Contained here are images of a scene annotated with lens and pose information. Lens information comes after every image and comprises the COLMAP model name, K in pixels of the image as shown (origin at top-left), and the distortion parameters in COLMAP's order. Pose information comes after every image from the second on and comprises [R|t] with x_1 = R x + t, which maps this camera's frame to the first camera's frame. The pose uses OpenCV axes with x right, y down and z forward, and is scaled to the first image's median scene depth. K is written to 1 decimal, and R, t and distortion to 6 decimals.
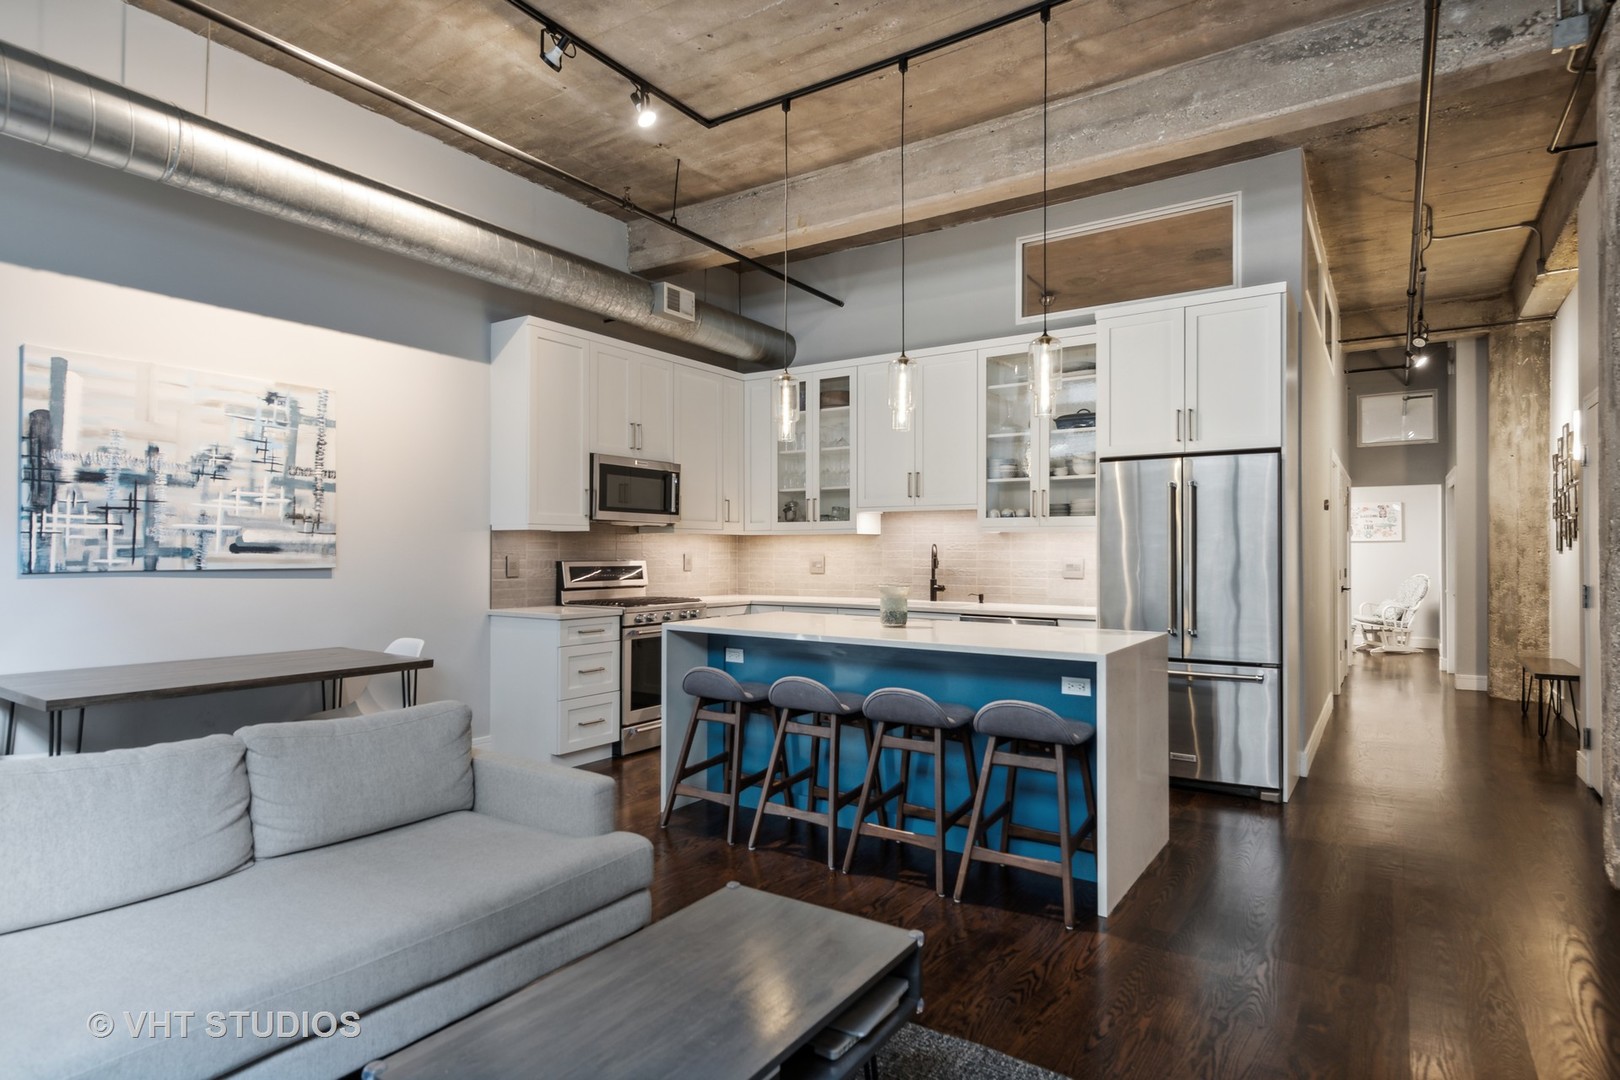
lens RADIAL K [[845.0, 0, 780.8], [0, 845.0, 554.6], [0, 0, 1]] dist [0.000260, -0.000944]
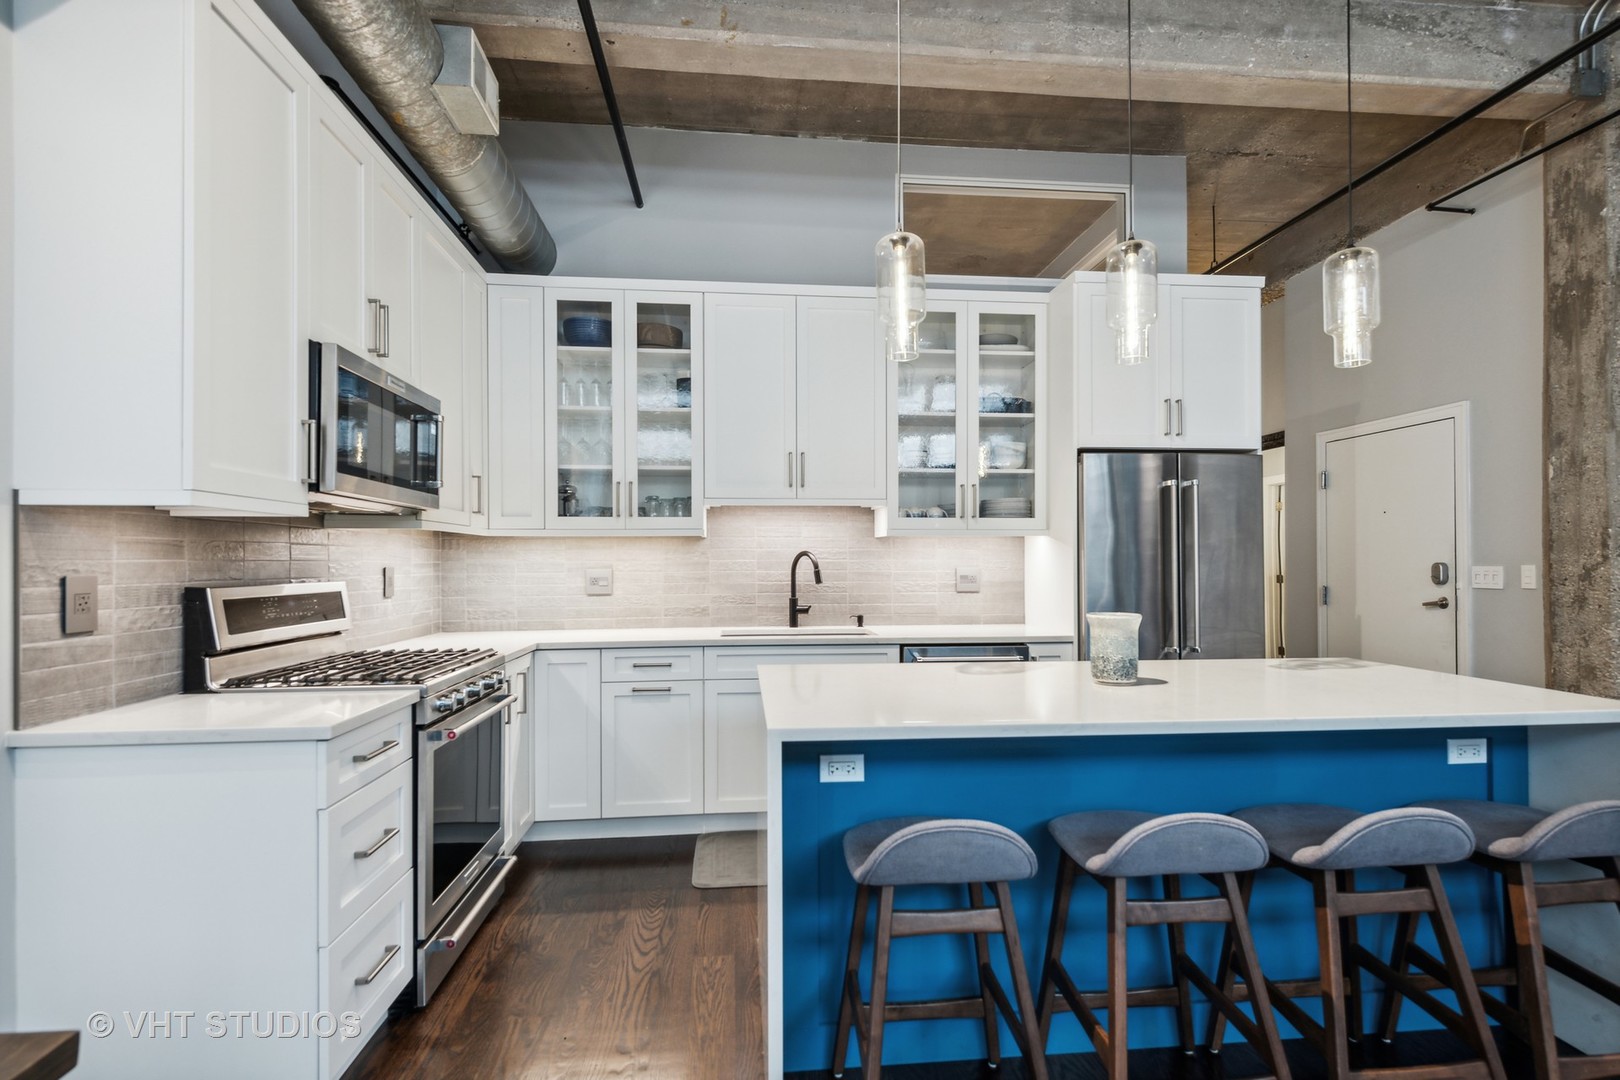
lens RADIAL K [[786.0, 0, 821.6], [0, 786.0, 560.8], [0, 0, 1]] dist [0.006486, -0.004214]
pose [[0.760521, -0.003445, 0.649304, -0.288135], [0.007487, 0.999966, -0.003463, -0.001623], [-0.649270, 0.007495, 0.760521, 0.515284]]
